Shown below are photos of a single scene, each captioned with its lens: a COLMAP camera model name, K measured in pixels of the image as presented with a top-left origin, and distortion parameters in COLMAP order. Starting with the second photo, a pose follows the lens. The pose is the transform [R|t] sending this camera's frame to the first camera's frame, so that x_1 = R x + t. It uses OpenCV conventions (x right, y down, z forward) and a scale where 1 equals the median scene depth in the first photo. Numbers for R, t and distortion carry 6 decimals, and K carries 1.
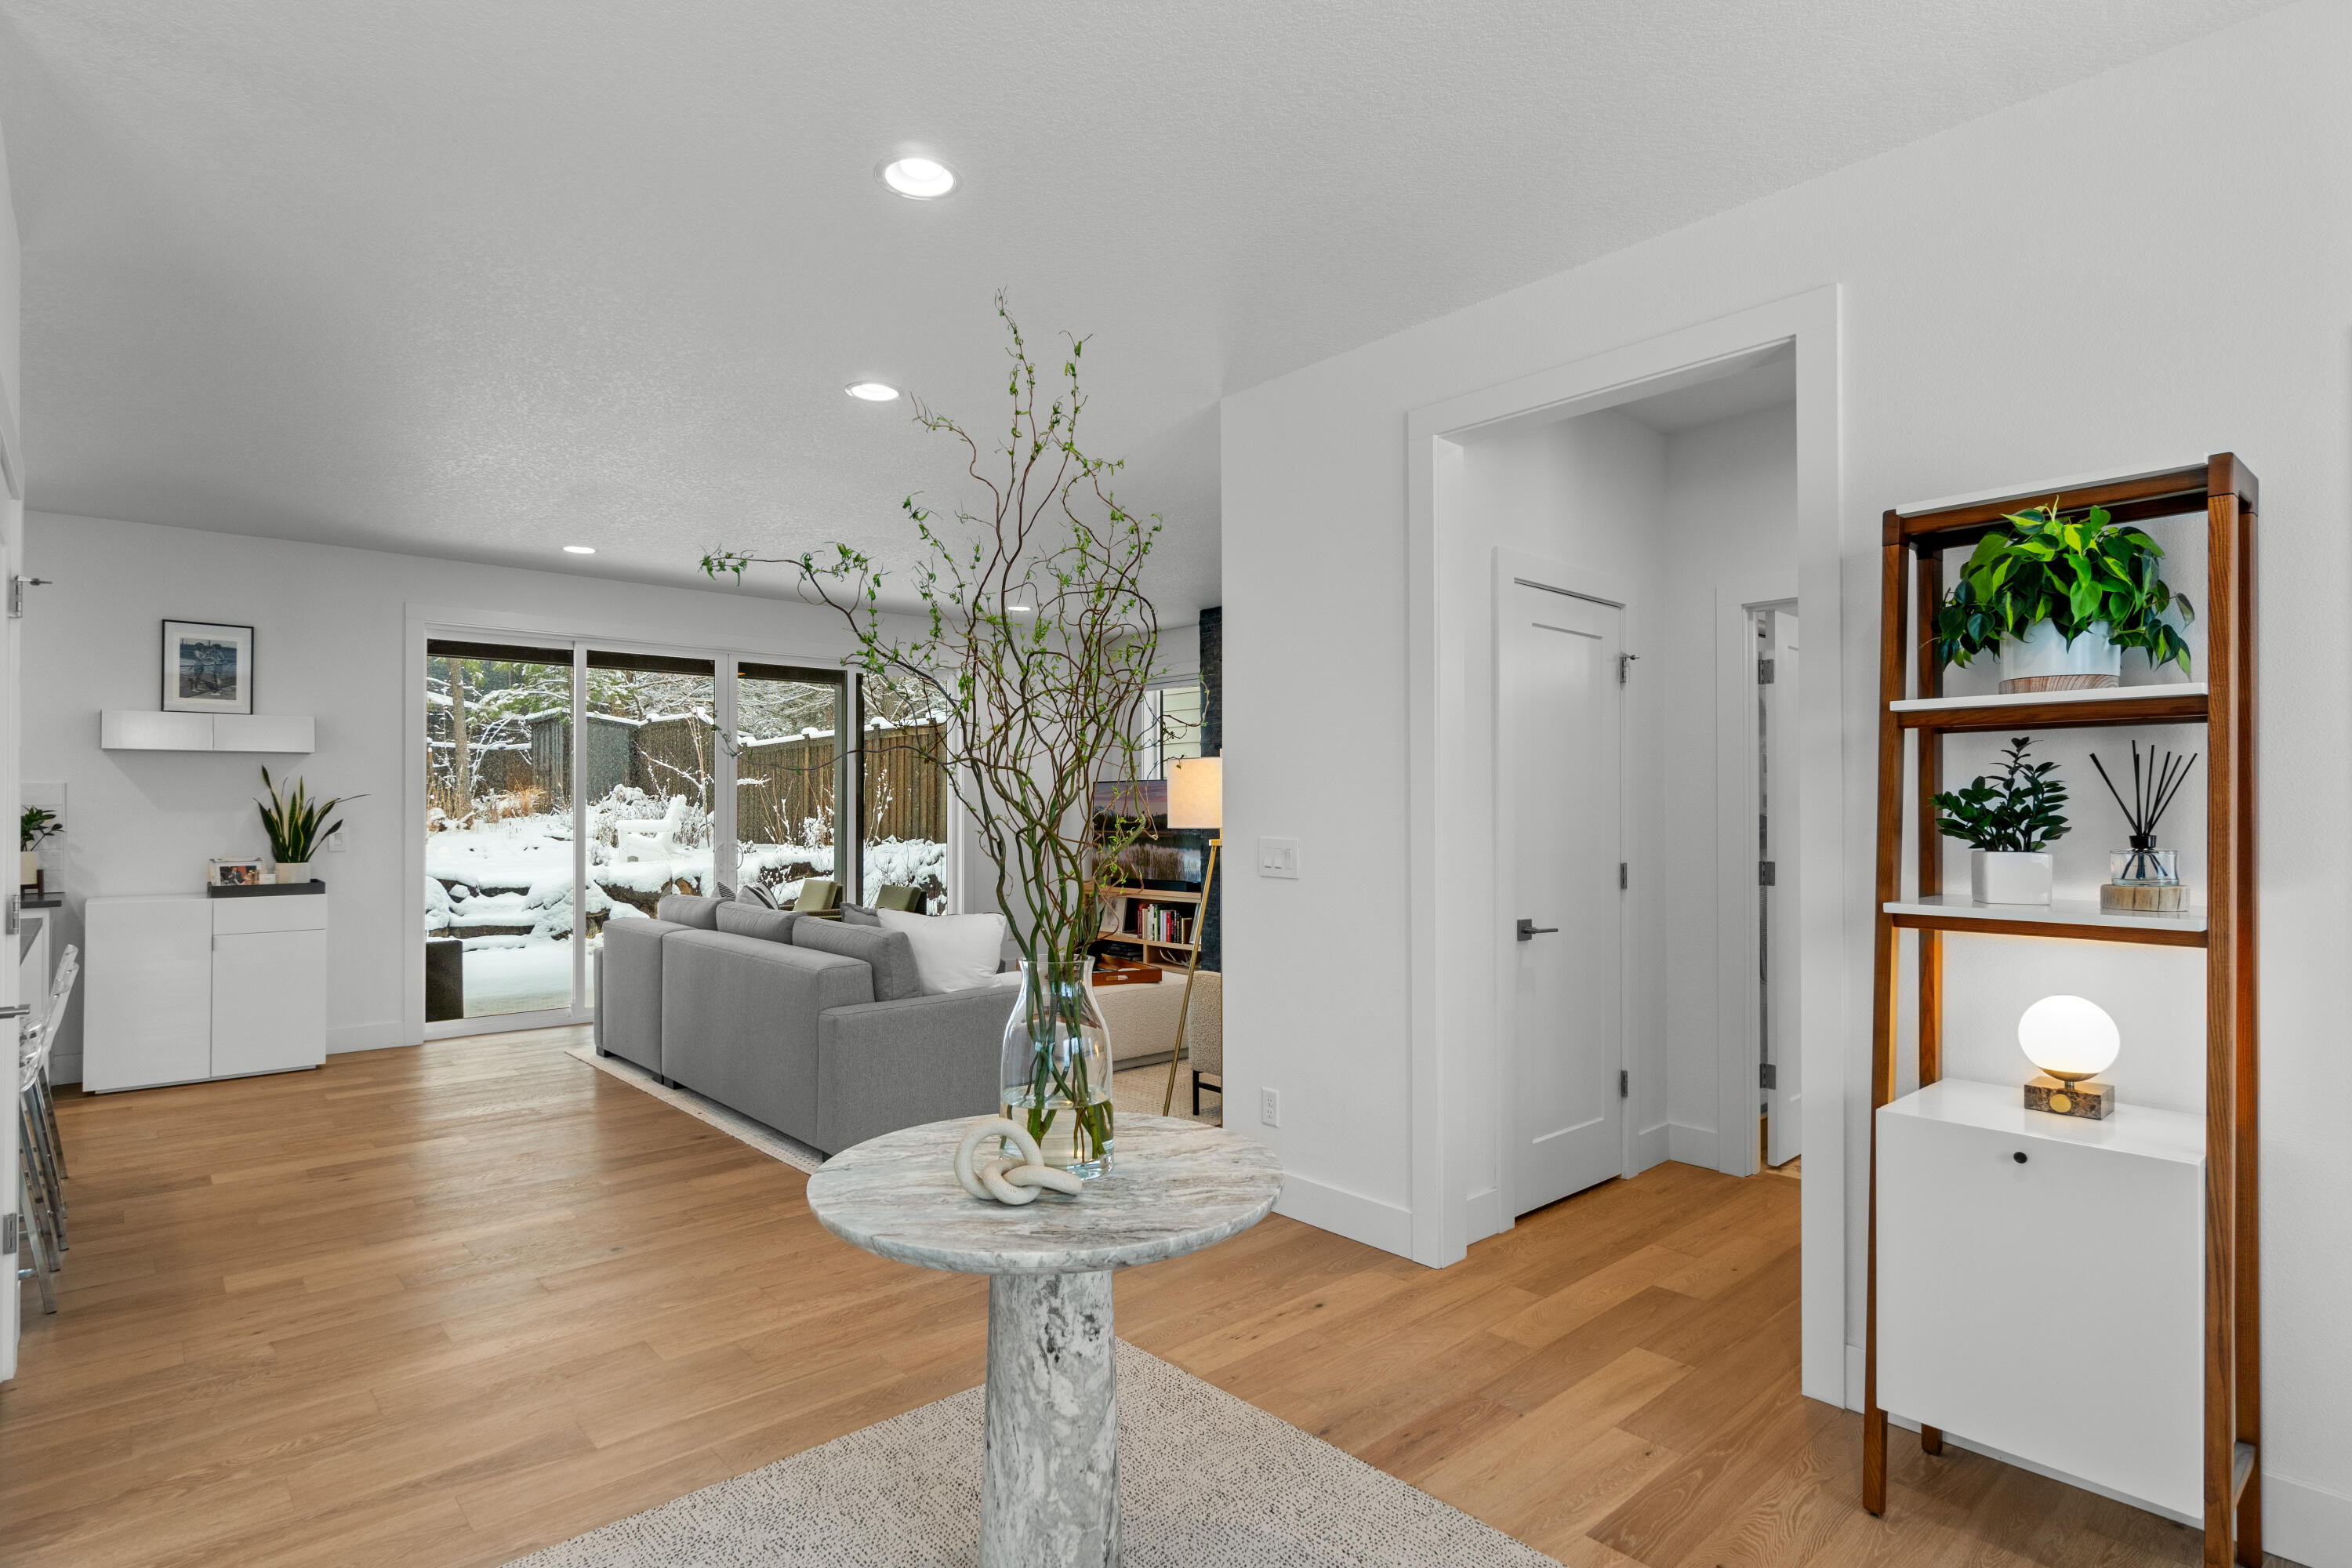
lens RADIAL K [[1187.5, 0, 1176.0], [0, 1187.5, 778.9], [0, 0, 1]] dist [-0.003661, -0.000740]
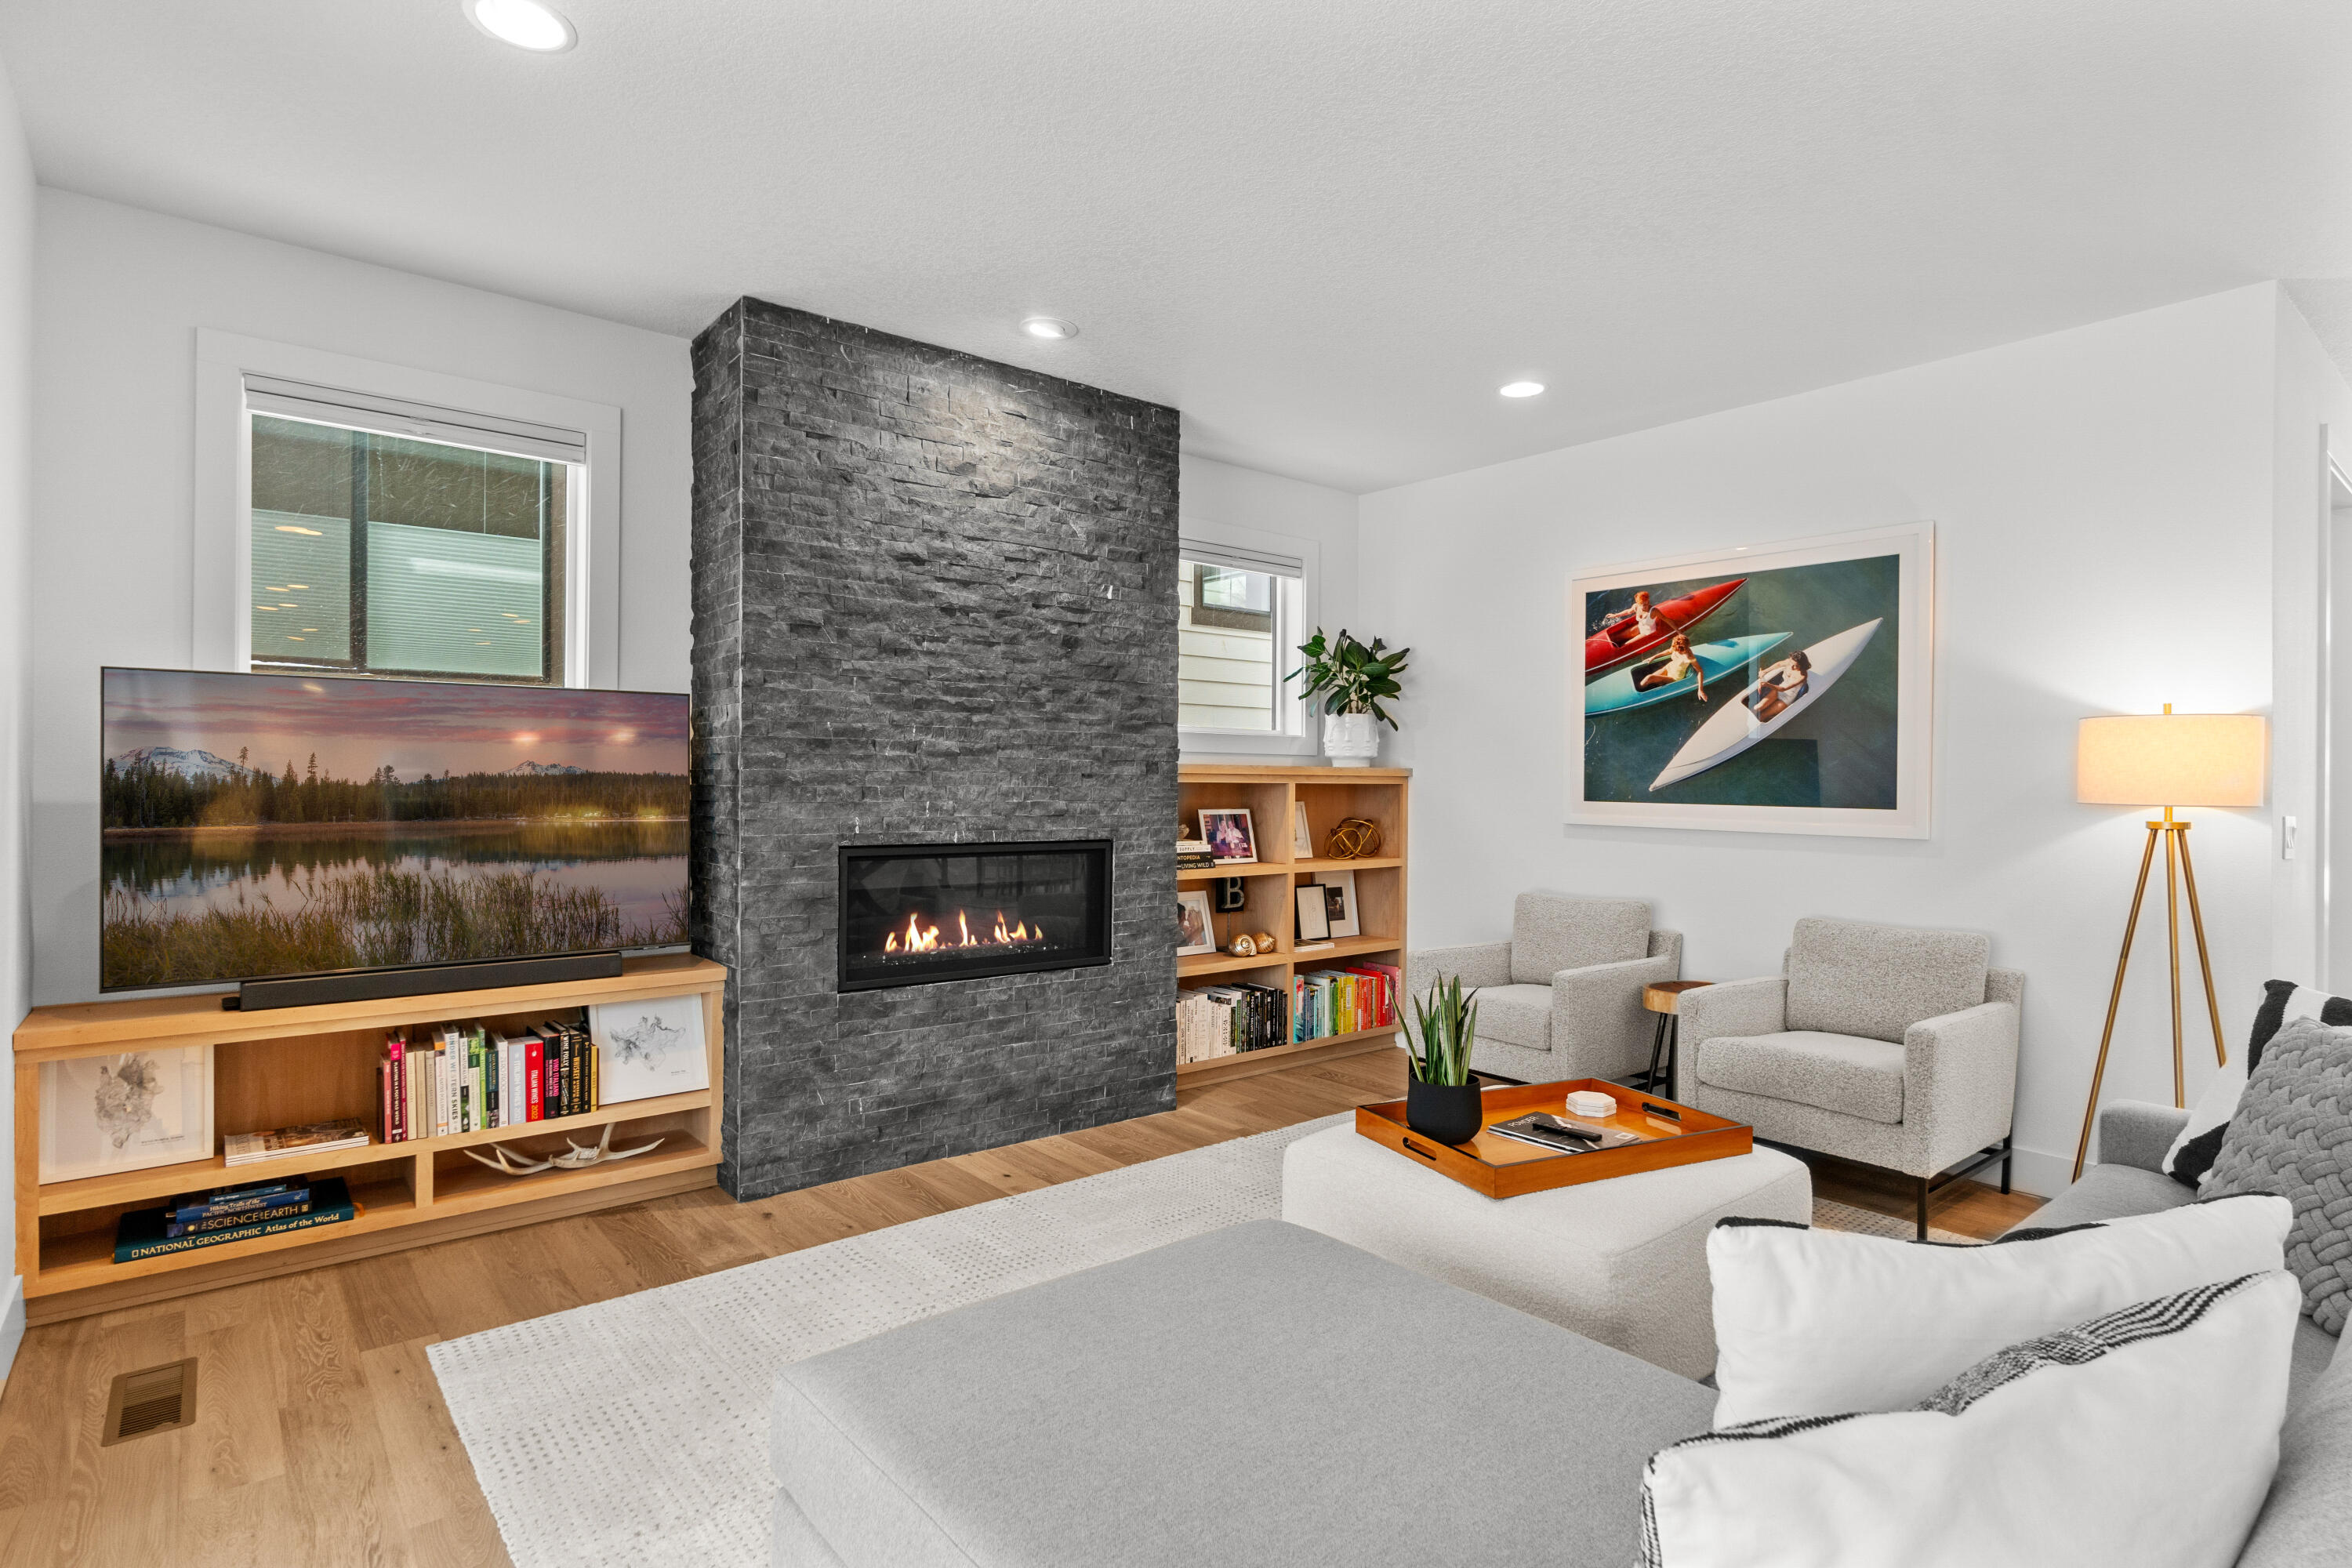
lens RADIAL K [[1187.5, 0, 1176.0], [0, 1187.5, 778.9], [0, 0, 1]] dist [-0.003661, -0.000740]
pose [[0.047976, 0.003374, 0.998843, -0.245942], [-0.033905, 0.999424, -0.001748, 0.015470], [-0.998273, -0.033782, 0.048063, 0.519207]]
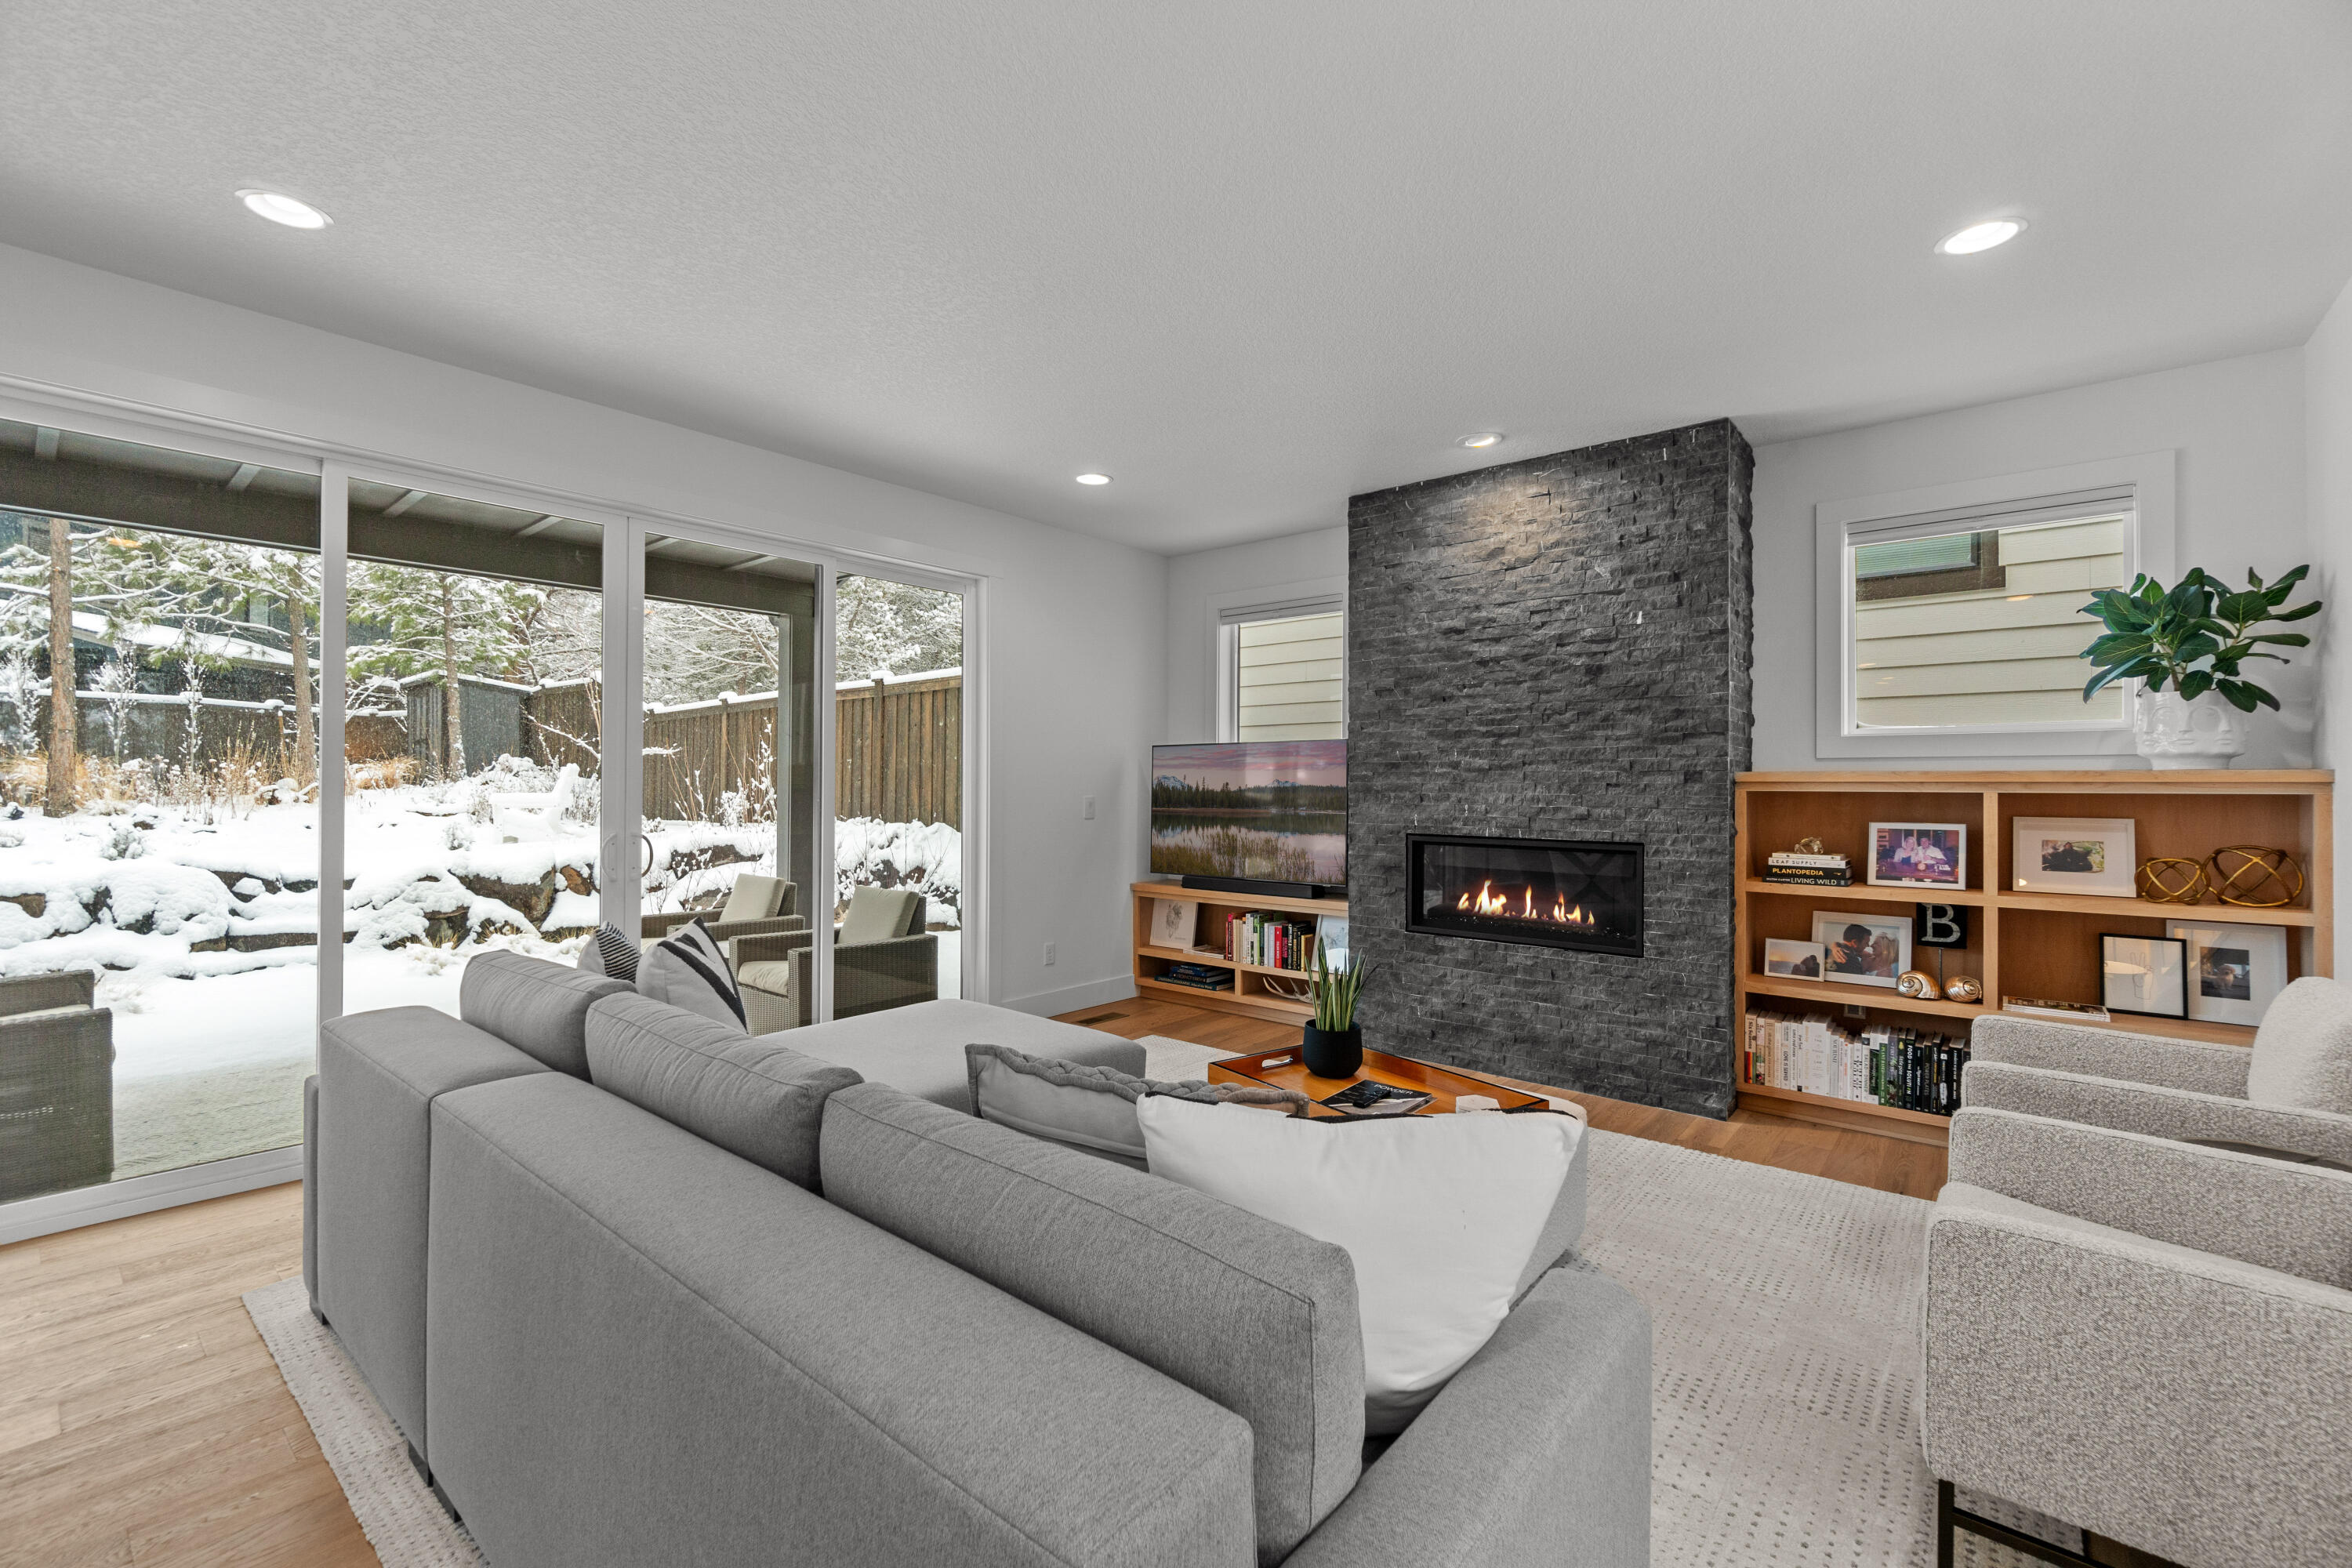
lens RADIAL K [[1009.1, 0, 1171.5], [0, 1009.1, 780.0], [0, 0, 1]] dist [-0.000499, -0.000188]
pose [[0.991700, 0.008037, 0.128323, -0.099083], [-0.010372, 0.999792, 0.017533, 0.009253], [-0.128155, -0.018719, 0.991577, 0.269025]]
